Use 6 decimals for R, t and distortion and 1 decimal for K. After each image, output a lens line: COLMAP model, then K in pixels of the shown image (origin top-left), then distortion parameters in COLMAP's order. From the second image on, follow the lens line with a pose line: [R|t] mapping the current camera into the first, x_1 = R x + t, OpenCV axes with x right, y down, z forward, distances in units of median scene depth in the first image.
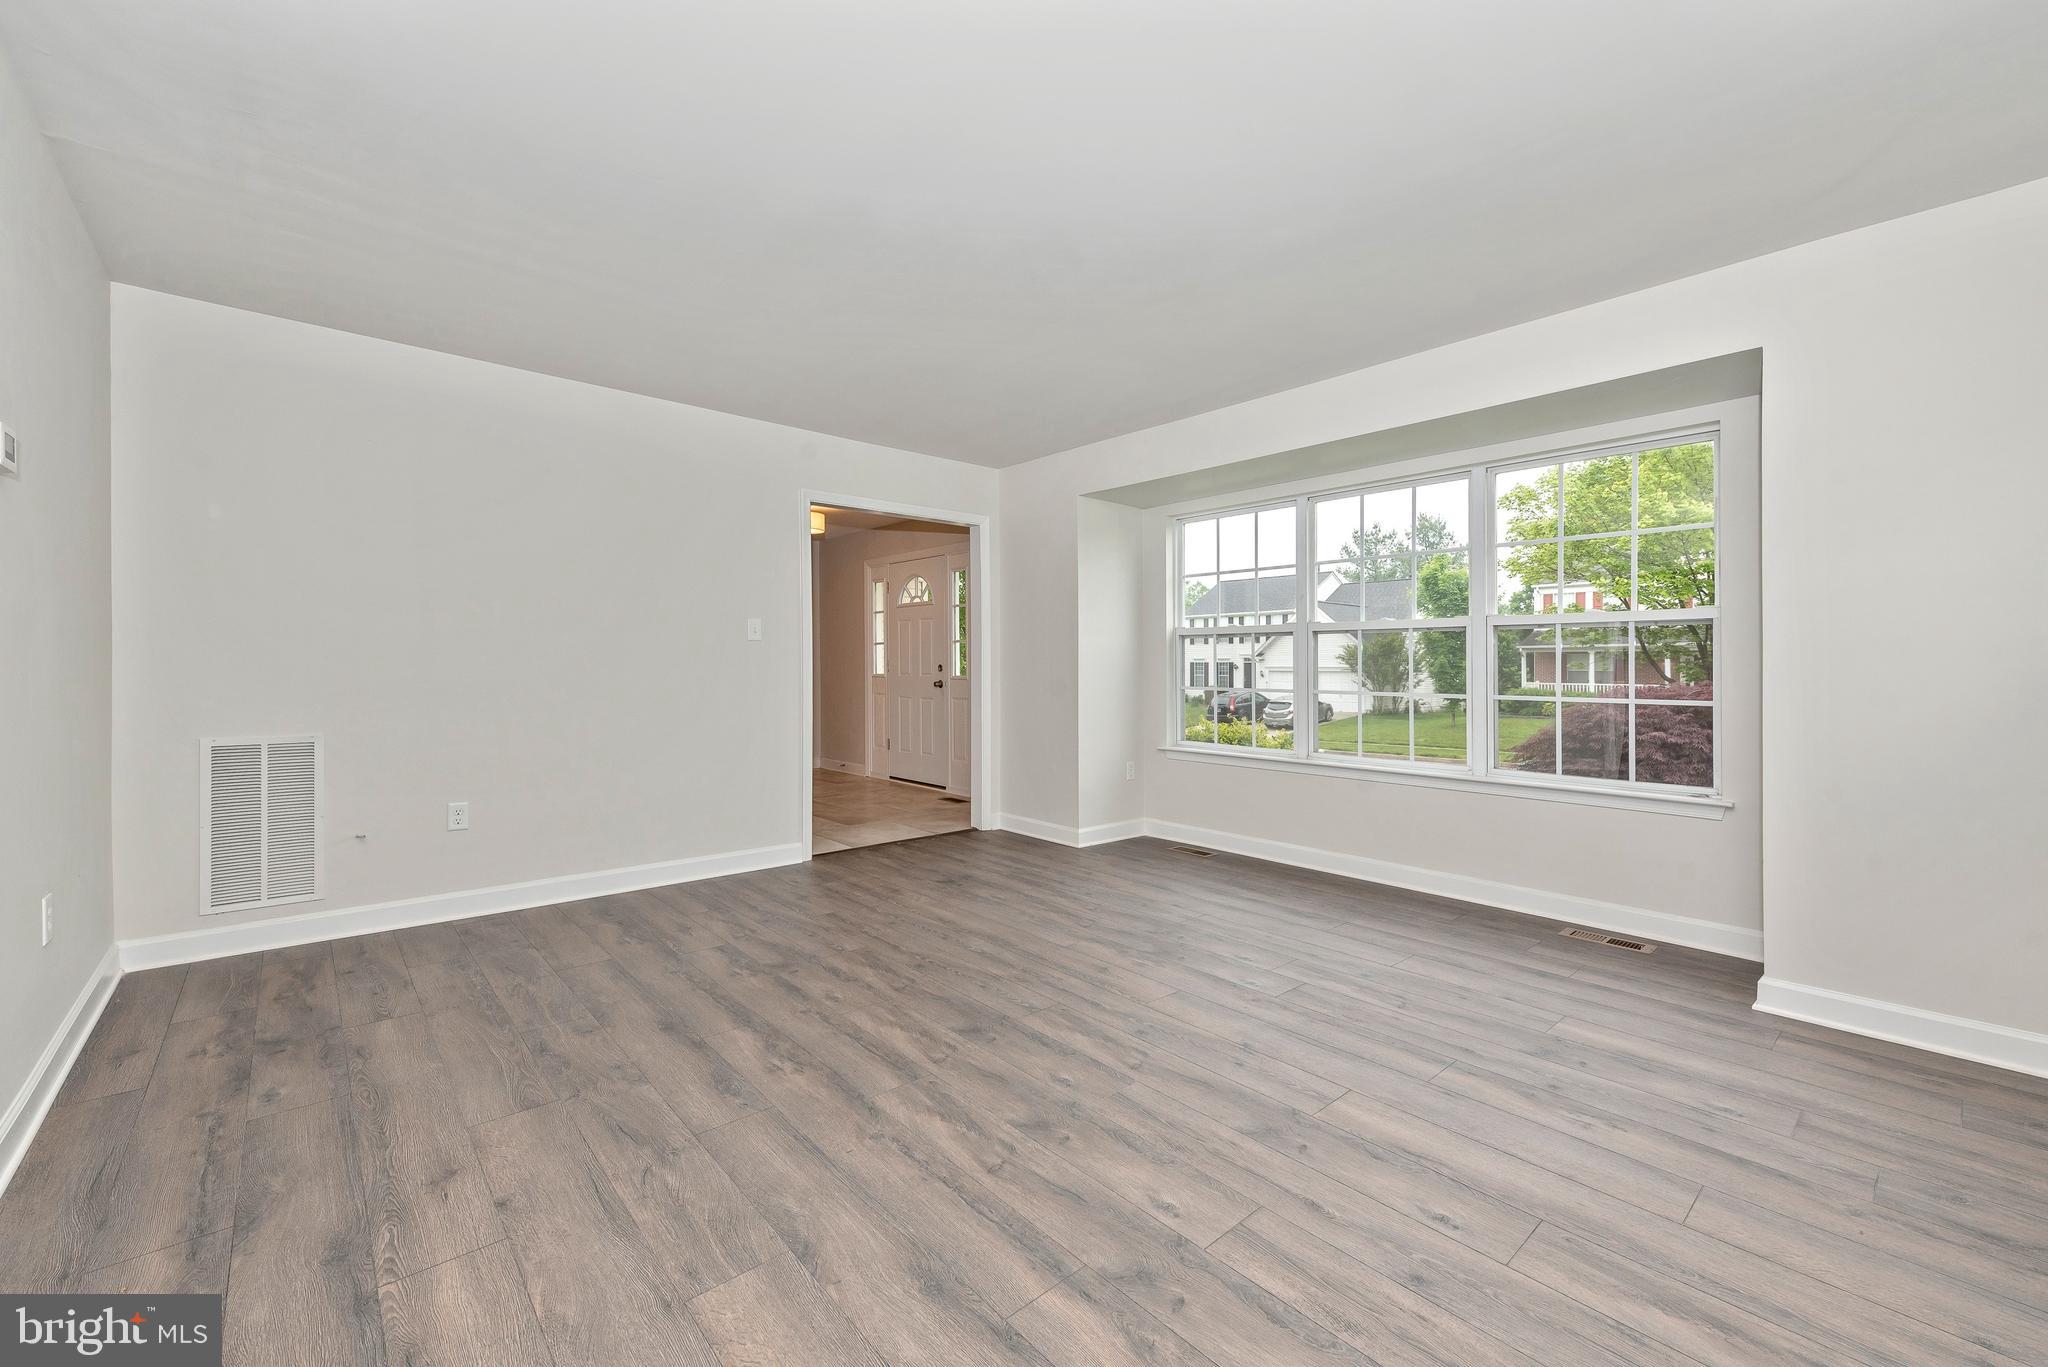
lens RADIAL K [[823.7, 0, 1024.0], [0, 823.7, 683.5], [0, 0, 1]] dist [0.006220, -0.000415]
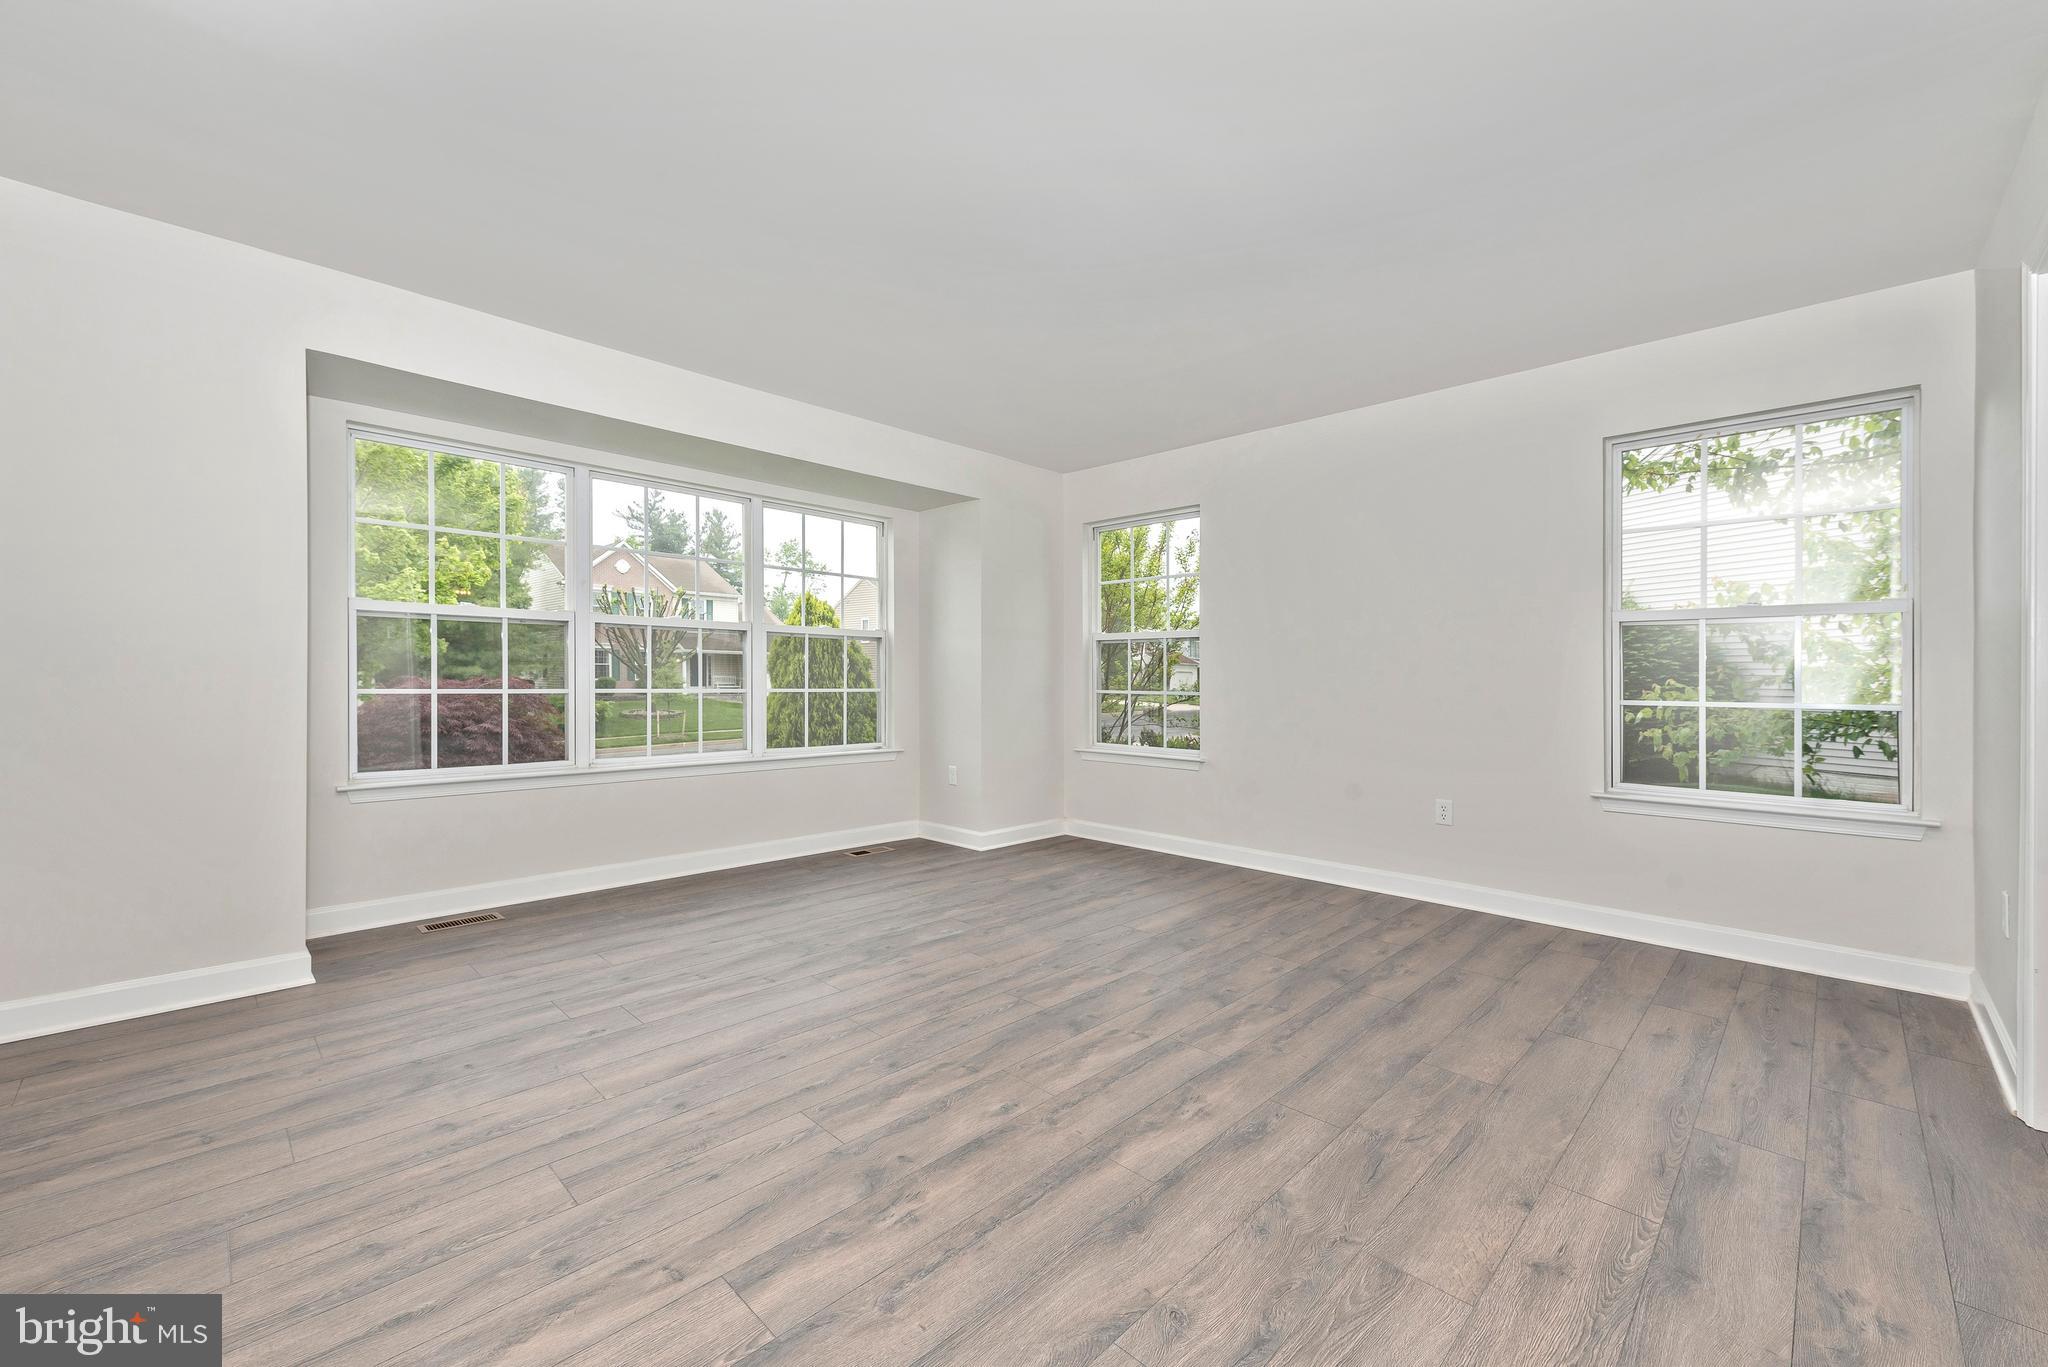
lens RADIAL K [[820.1, 0, 1031.1], [0, 820.1, 656.6], [0, 0, 1]] dist [0.005062, 0.000259]
pose [[-0.071404, 0.012866, 0.997365, -1.088795], [0.009189, 0.999883, -0.012241, -0.022820], [-0.997405, 0.008290, -0.071514, 1.136756]]
